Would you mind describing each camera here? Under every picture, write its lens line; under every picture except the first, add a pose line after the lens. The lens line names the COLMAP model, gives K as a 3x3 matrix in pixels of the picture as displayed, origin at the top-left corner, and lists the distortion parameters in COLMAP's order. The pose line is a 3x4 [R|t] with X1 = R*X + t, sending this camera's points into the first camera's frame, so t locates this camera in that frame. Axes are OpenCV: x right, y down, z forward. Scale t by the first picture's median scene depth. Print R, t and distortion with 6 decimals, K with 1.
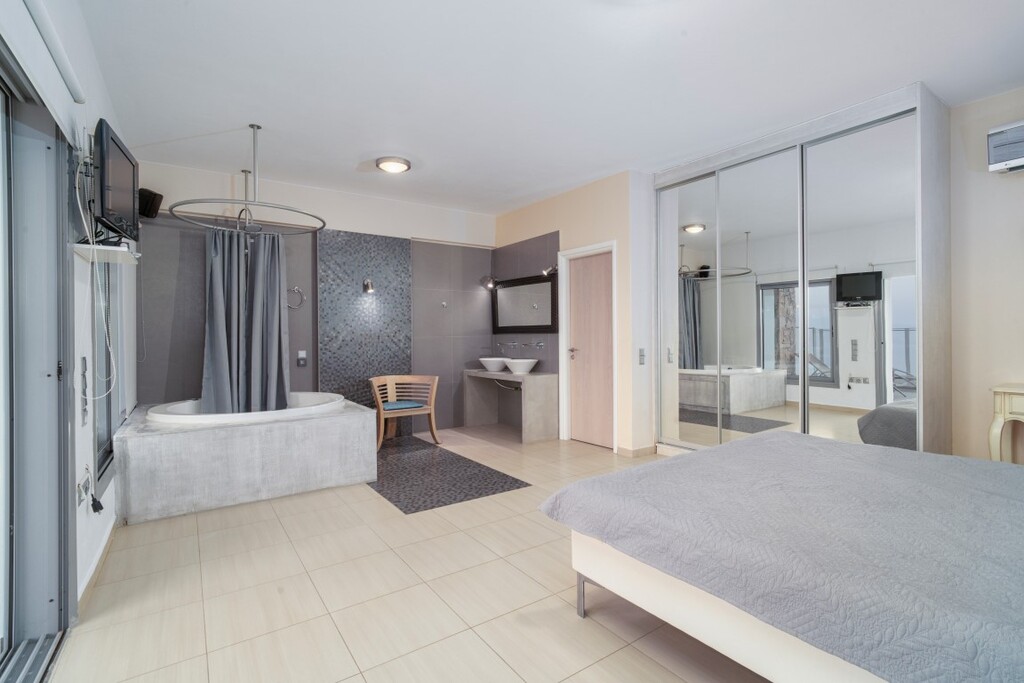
lens RADIAL K [[481.2, 0, 504.8], [0, 481.2, 324.8], [0, 0, 1]] dist [-0.011583, 0.000121]
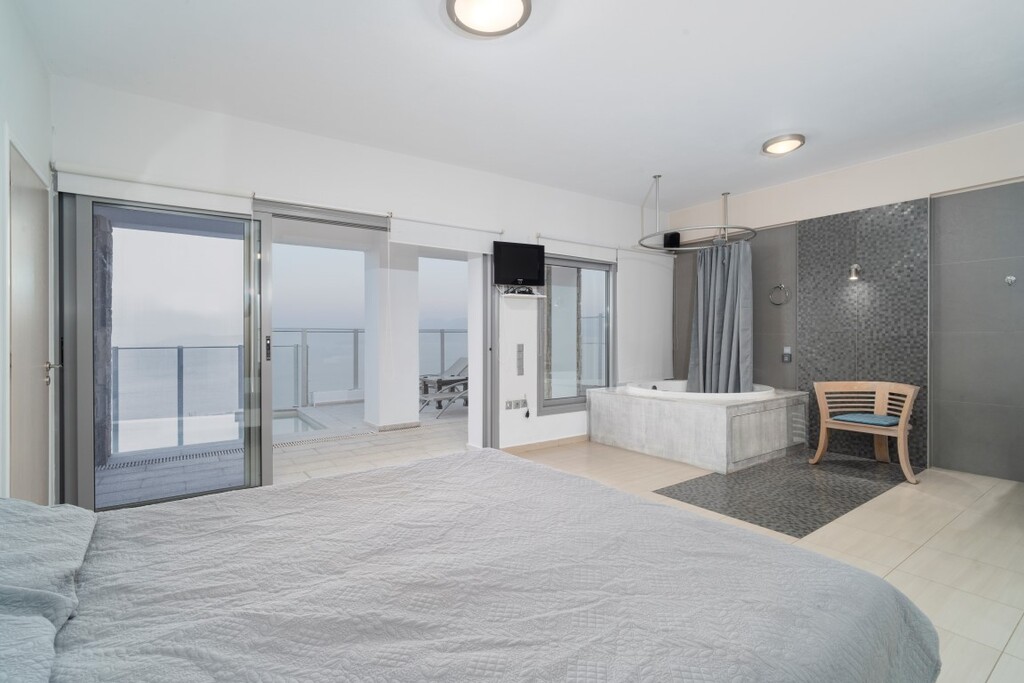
lens RADIAL K [[472.0, 0, 512.1], [0, 472.0, 315.3], [0, 0, 1]] dist [-0.001289, -0.000069]
pose [[0.023355, -0.036009, -0.999079, 0.806939], [0.029328, 0.998946, -0.035319, 0.008820], [0.999297, -0.028476, 0.024386, 0.579590]]
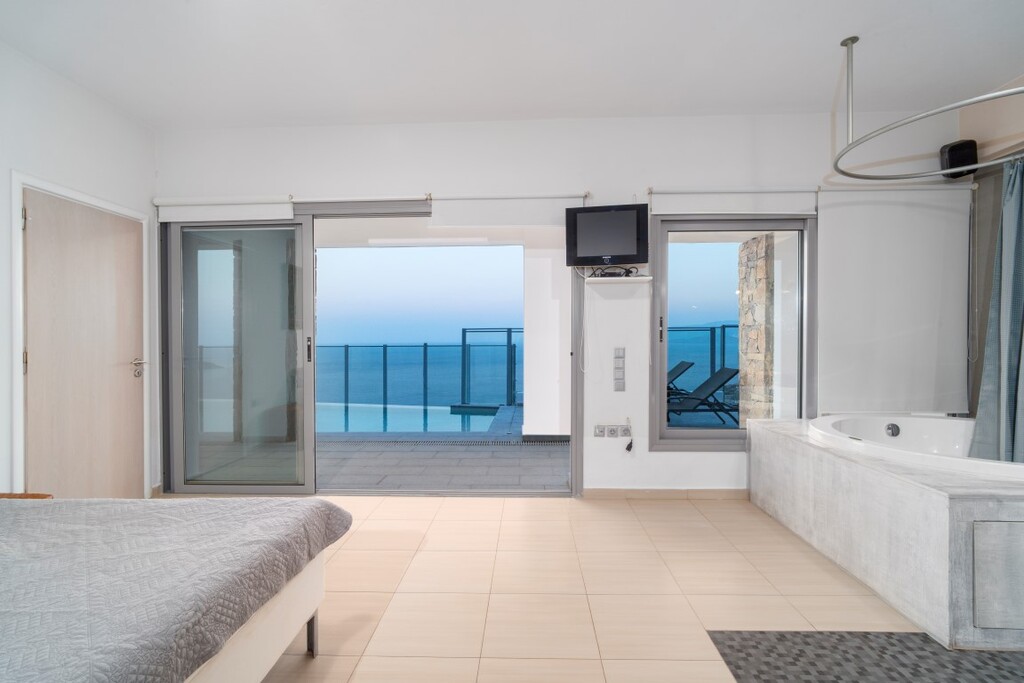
lens RADIAL K [[478.0, 0, 513.7], [0, 478.0, 324.0], [0, 0, 1]] dist [-0.017828, 0.011738]
pose [[-0.581421, -0.009004, -0.813553, 0.371981], [0.031773, 0.998925, -0.033763, 0.022421], [0.812982, -0.045480, -0.580510, 1.030089]]
